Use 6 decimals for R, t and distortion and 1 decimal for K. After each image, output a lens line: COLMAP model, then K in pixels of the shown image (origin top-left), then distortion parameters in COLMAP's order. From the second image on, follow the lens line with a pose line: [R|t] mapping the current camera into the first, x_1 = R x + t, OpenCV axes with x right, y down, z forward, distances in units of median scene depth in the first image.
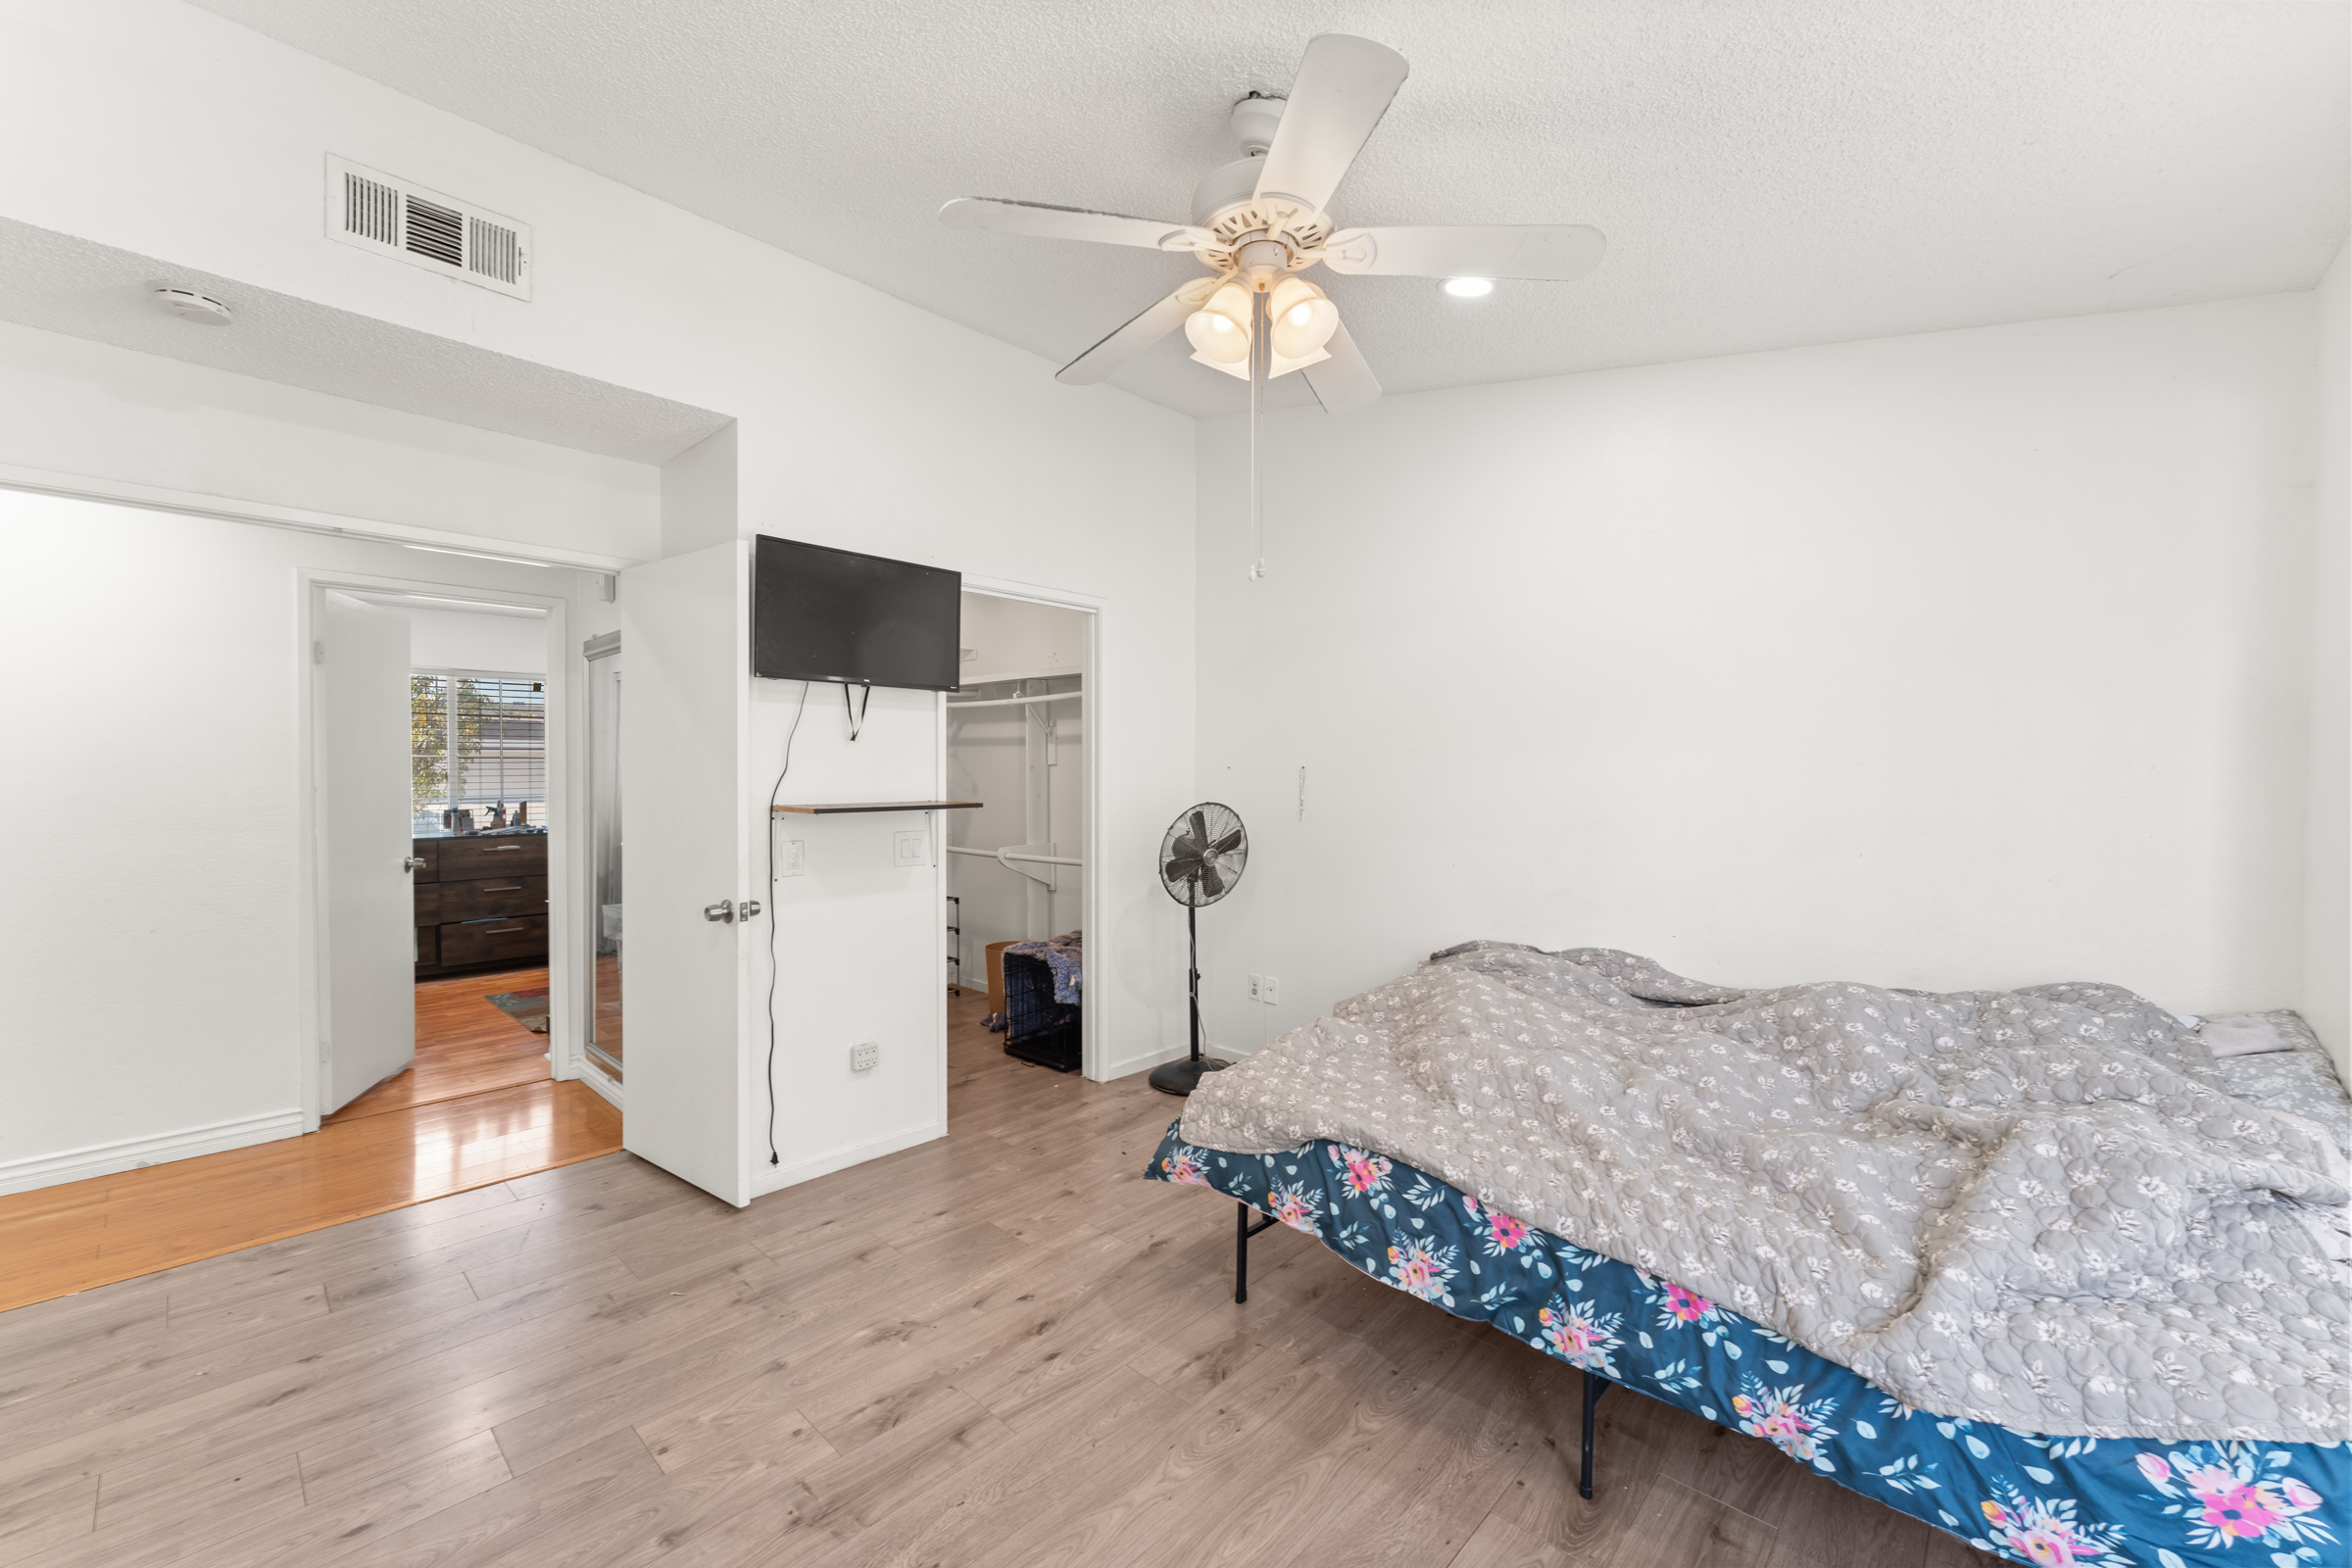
lens RADIAL K [[942.9, 0, 1178.9], [0, 942.9, 782.4], [0, 0, 1]] dist [0.000799, -0.000895]
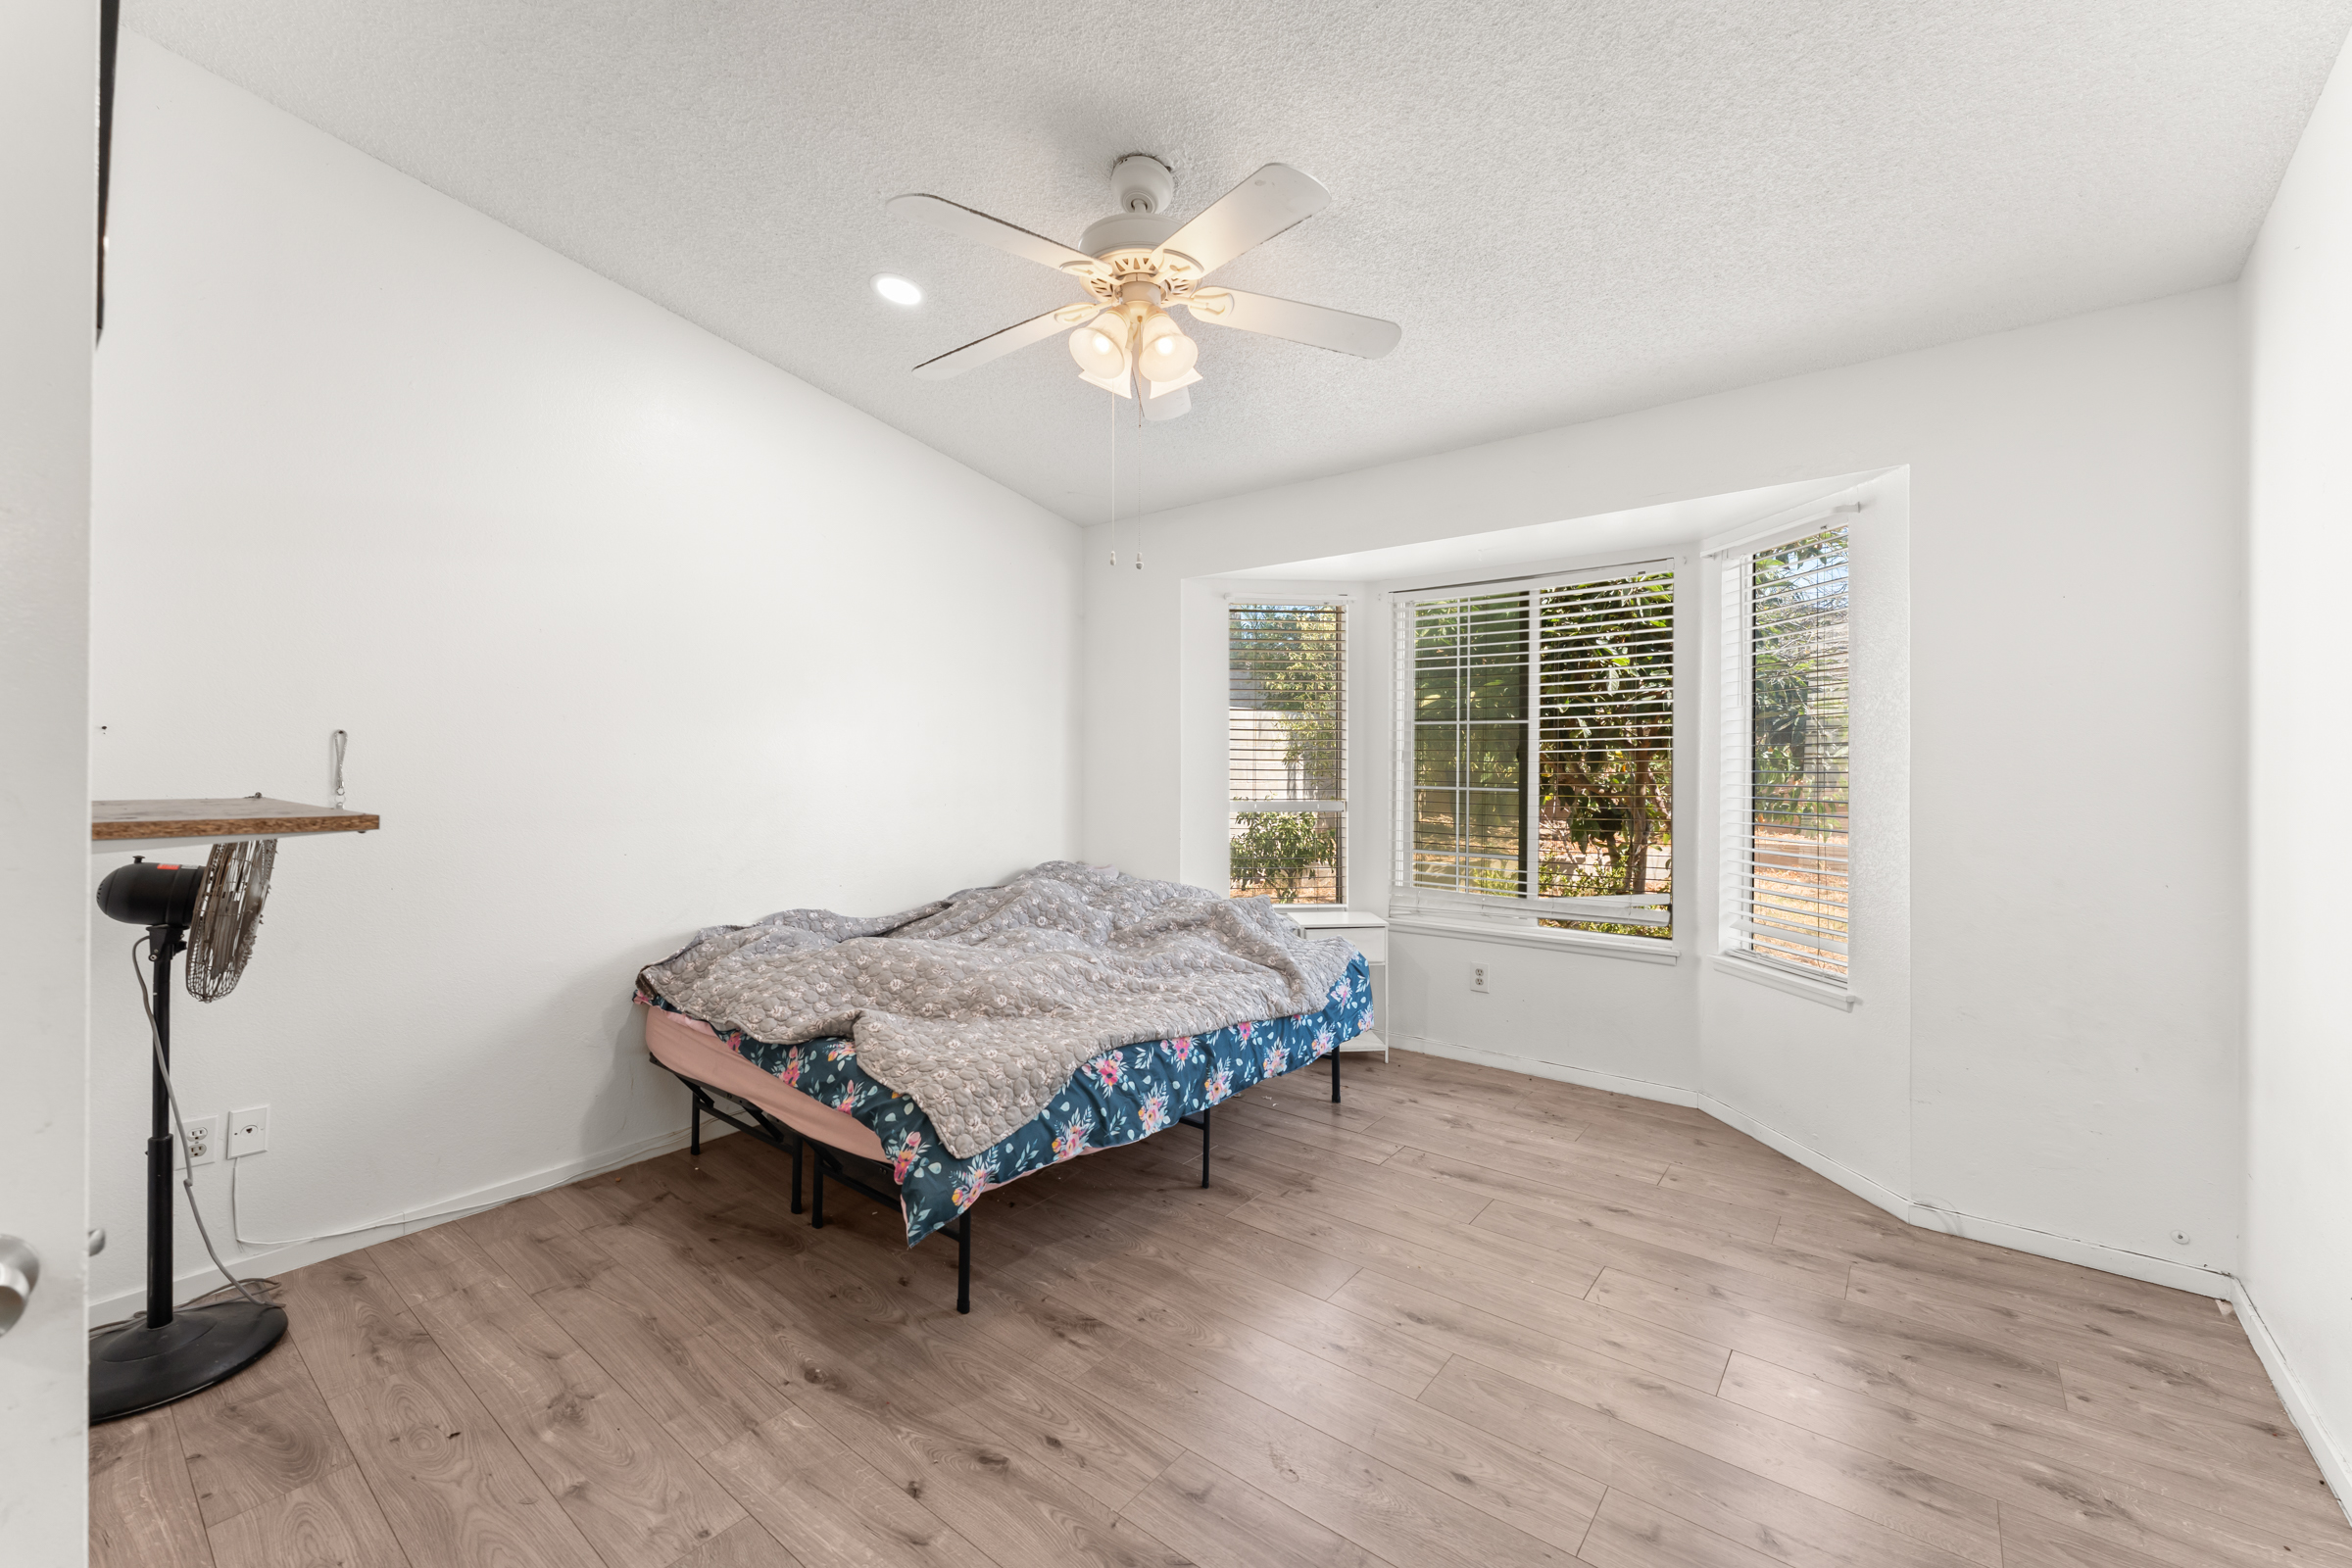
lens RADIAL K [[942.9, 0, 1172.0], [0, 942.9, 762.9], [0, 0, 1]] dist [0.000799, -0.000895]
pose [[-0.076436, -0.002305, 0.997072, -1.064935], [0.014089, 0.999895, 0.003392, 0.017318], [-0.996975, 0.014307, -0.076396, 1.055441]]
